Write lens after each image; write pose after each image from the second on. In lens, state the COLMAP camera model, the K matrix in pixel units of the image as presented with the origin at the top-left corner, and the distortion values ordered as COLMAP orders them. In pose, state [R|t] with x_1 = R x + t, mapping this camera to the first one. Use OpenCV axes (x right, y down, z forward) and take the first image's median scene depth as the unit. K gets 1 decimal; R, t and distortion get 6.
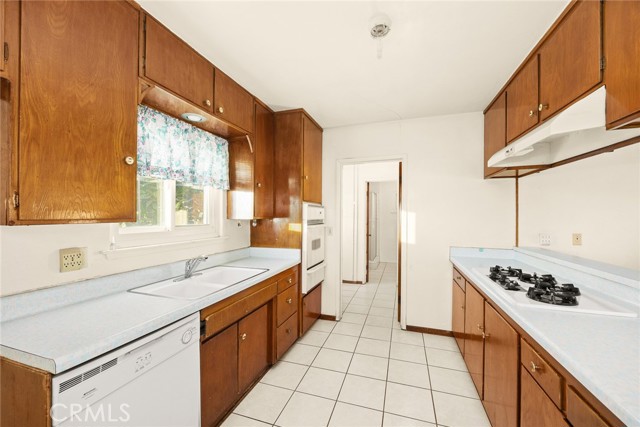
lens RADIAL K [[246.8, 0, 317.3], [0, 246.8, 216.2], [0, 0, 1]] dist [-0.003346, 0.000020]
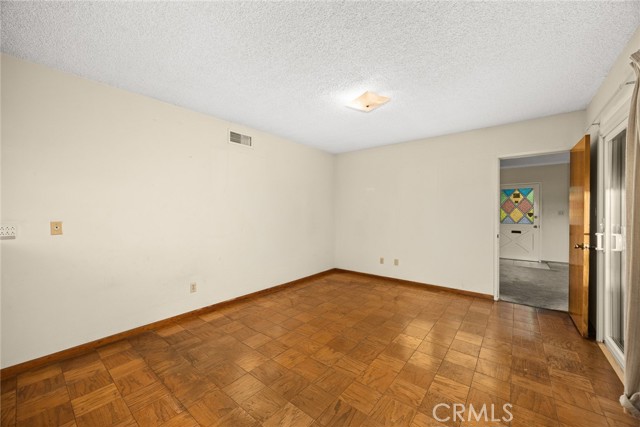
lens RADIAL K [[246.8, 0, 321.7], [0, 246.8, 212.4], [0, 0, 1]] dist [-0.003346, 0.000020]
pose [[0.337115, -0.003212, 0.941458, 0.604188], [0.005348, 0.999985, 0.001496, 0.045888], [-0.941448, 0.004530, 0.337127, -0.200744]]
